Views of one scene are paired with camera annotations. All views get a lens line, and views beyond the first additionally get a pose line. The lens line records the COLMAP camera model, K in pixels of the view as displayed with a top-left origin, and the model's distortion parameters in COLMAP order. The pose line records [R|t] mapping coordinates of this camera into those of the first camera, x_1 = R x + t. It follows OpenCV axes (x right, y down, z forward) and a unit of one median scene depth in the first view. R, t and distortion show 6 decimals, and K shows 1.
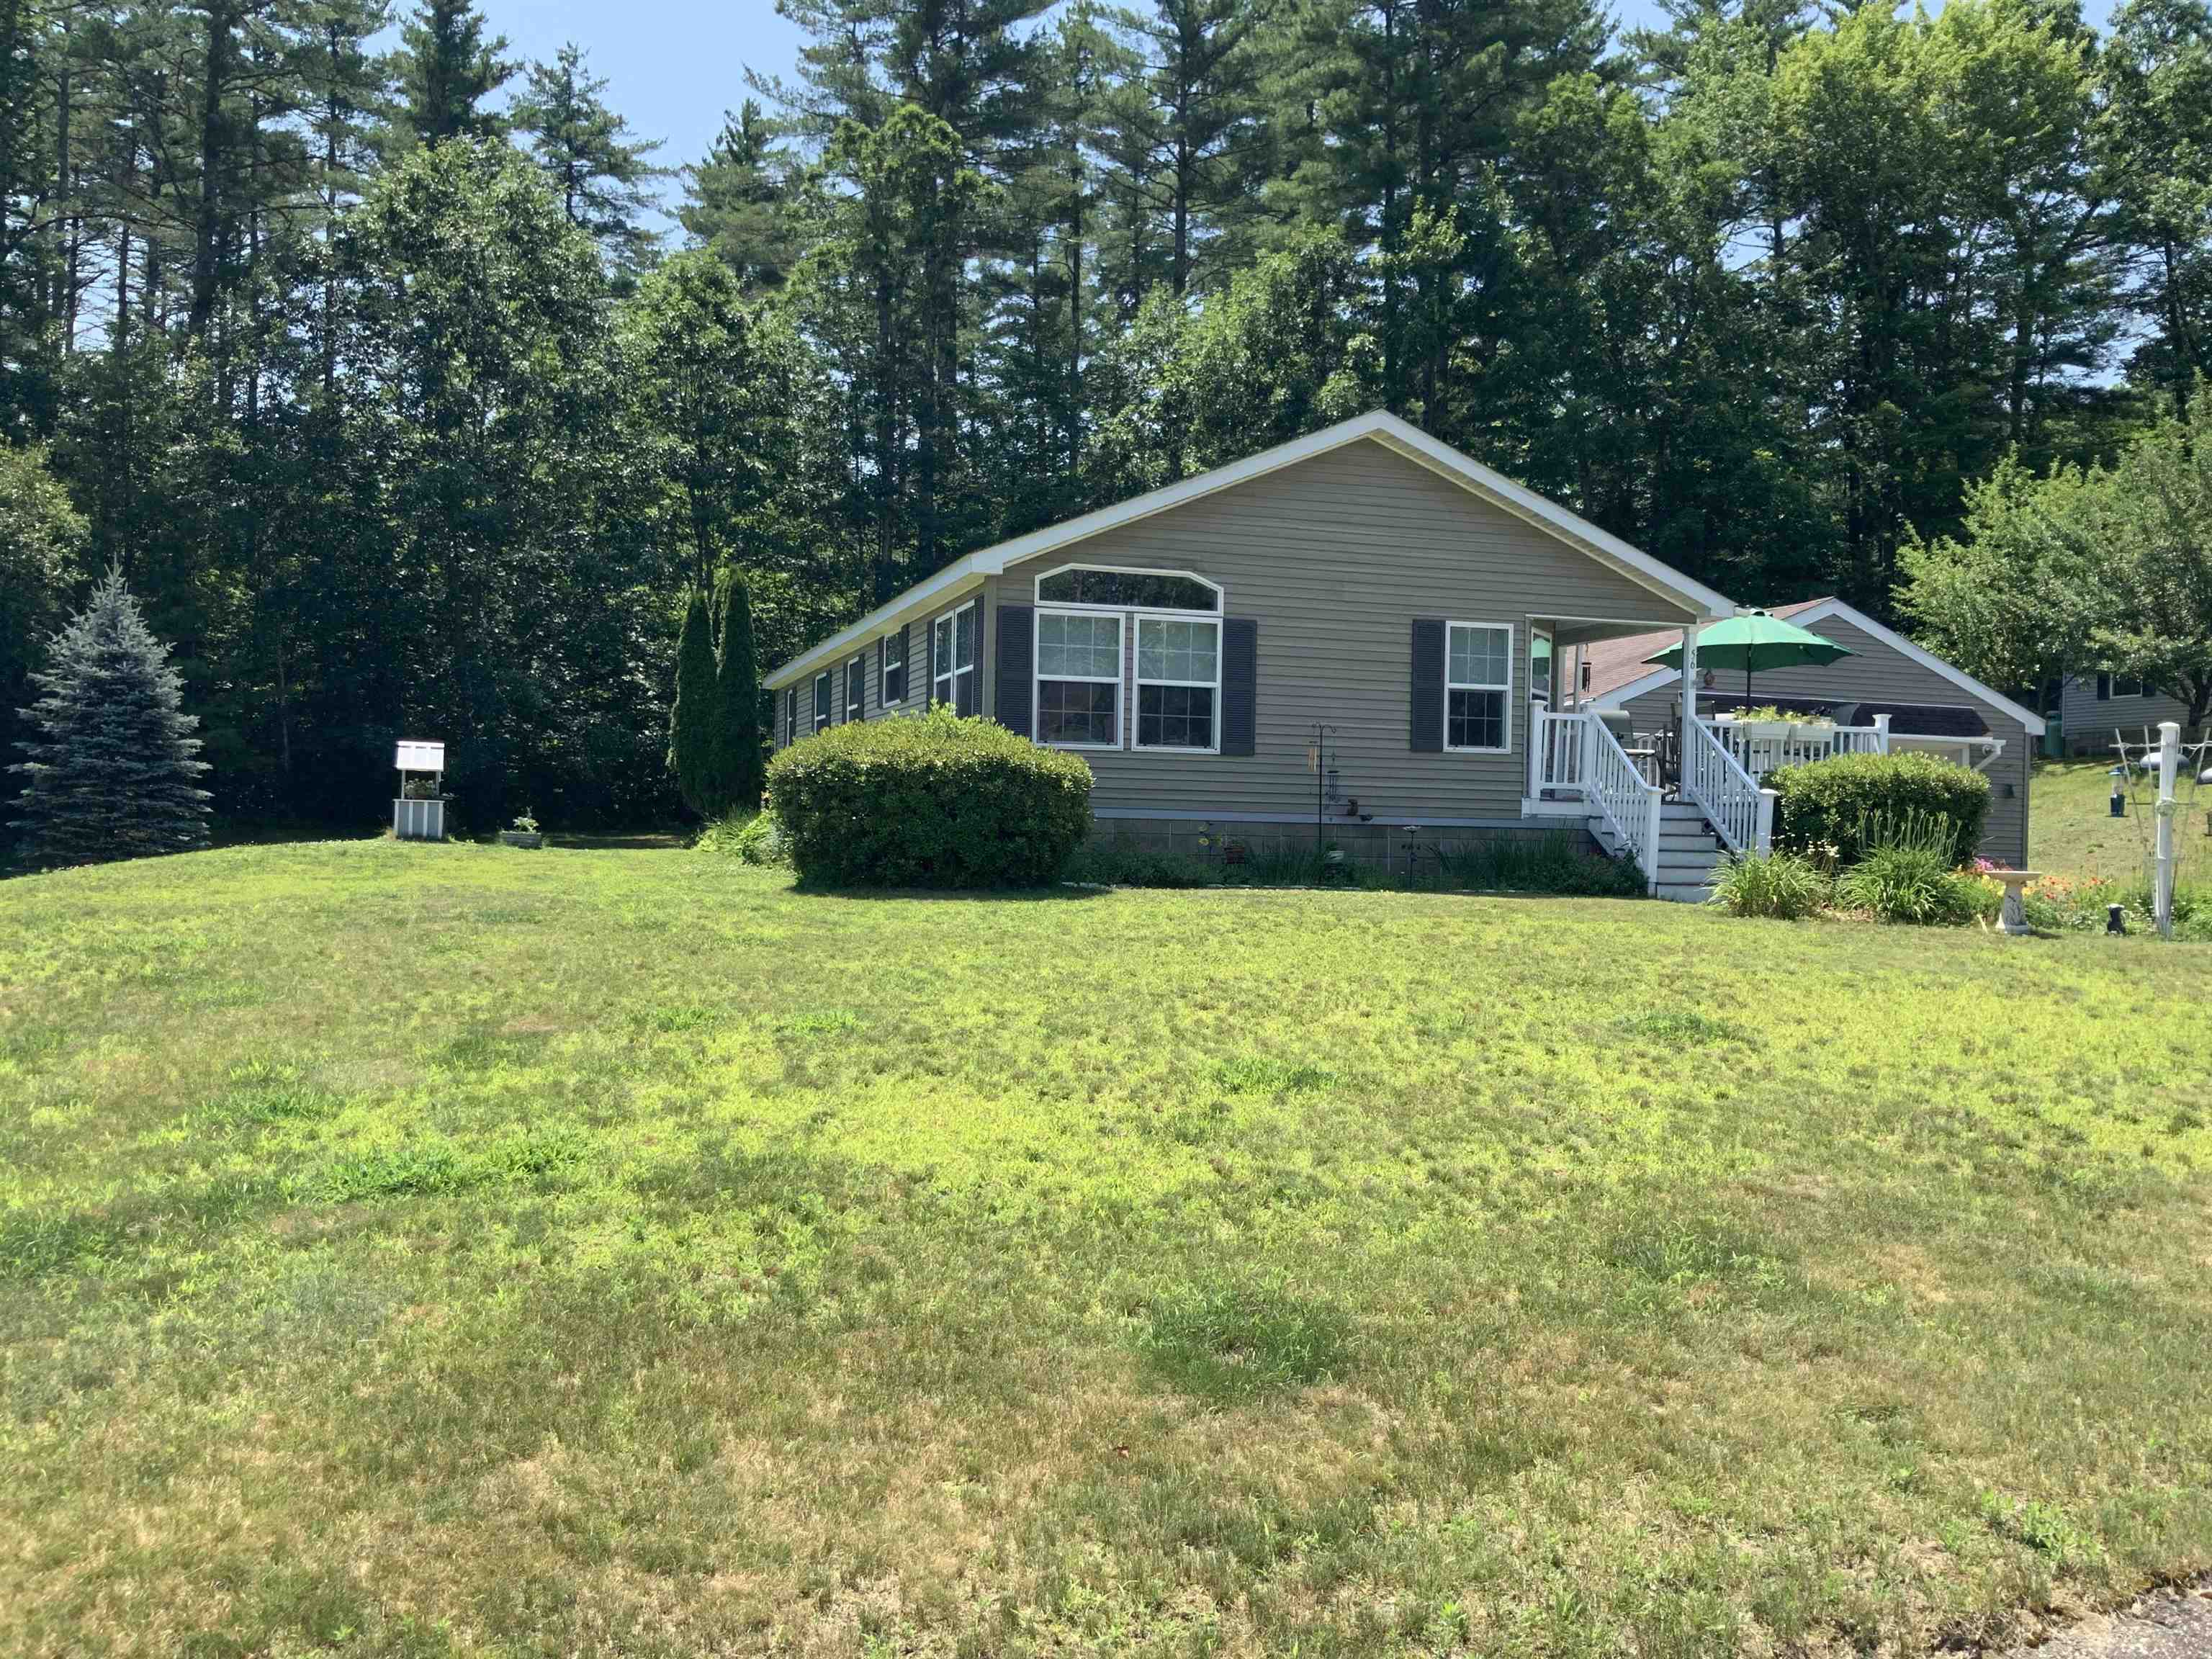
lens RADIAL K [[1829.8, 0, 1108.5], [0, 1829.8, 829.5], [0, 0, 1]] dist [0.058466, -0.096373]
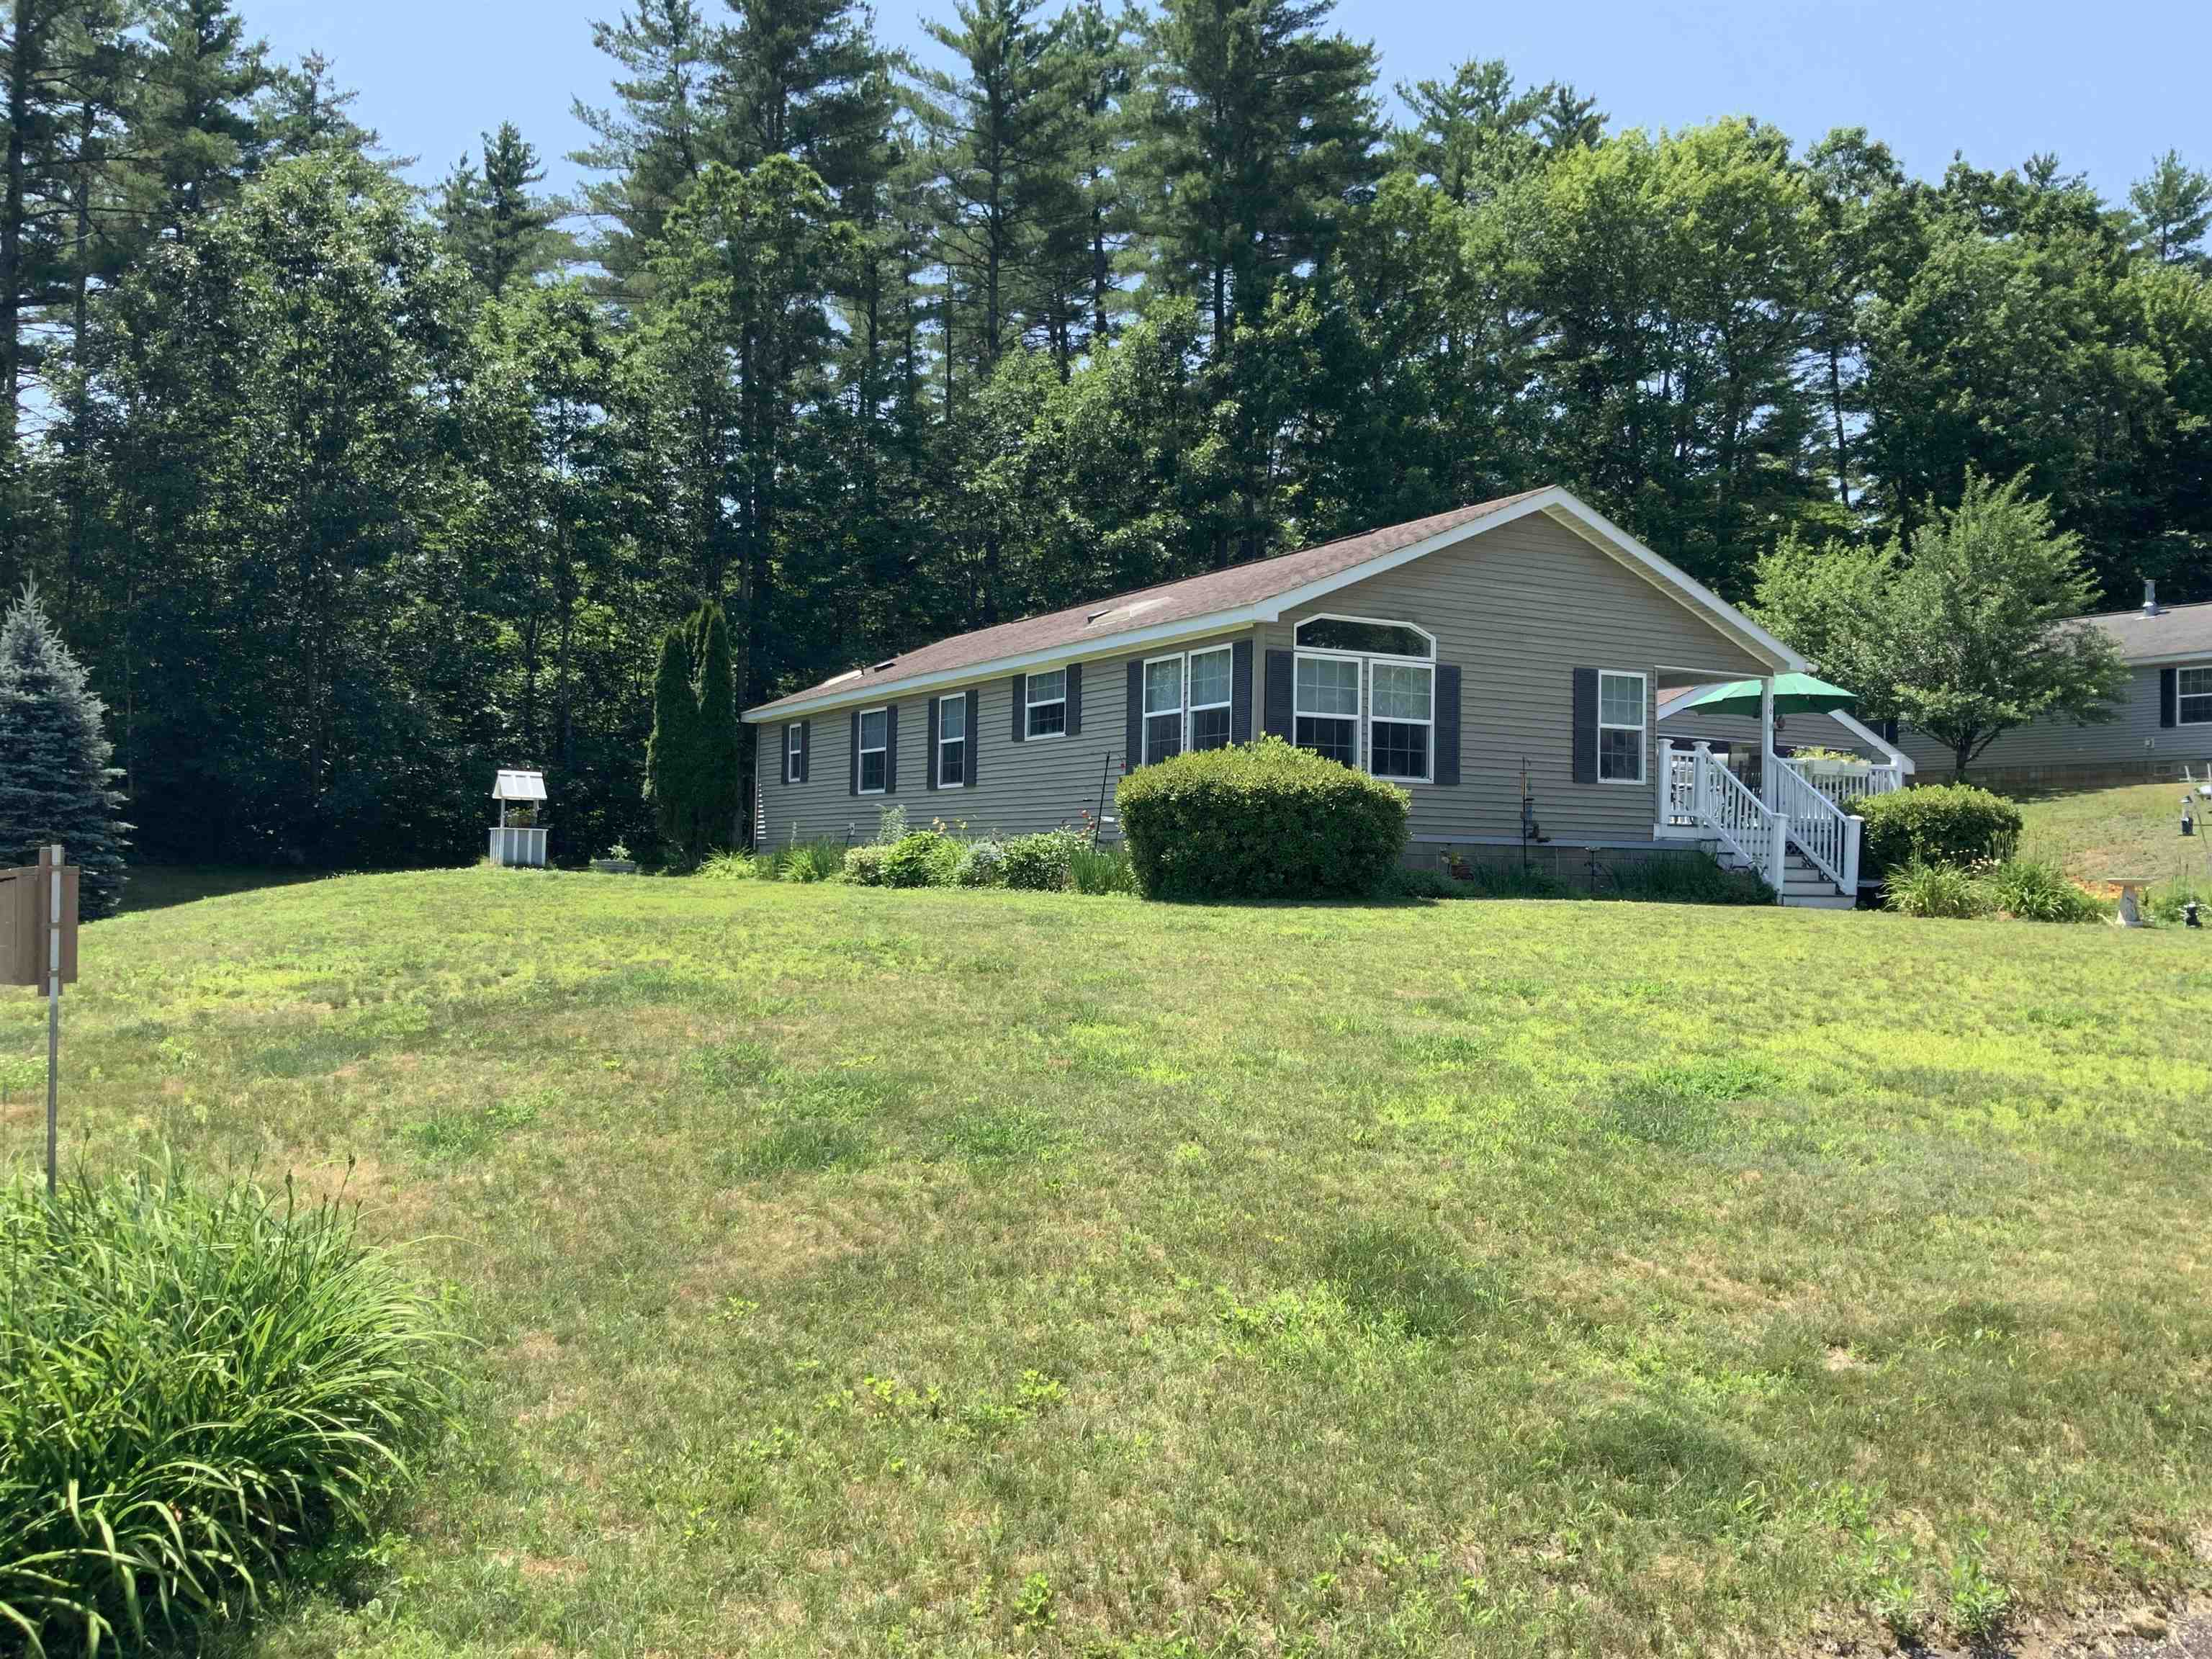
lens RADIAL K [[1829.8, 0, 1094.4], [0, 1829.8, 830.6], [0, 0, 1]] dist [0.058466, -0.096373]
pose [[0.977927, -0.000277, 0.208947, -0.276829], [0.004845, 0.999760, -0.021350, 0.008176], [-0.208891, 0.021891, 0.977694, -0.047898]]
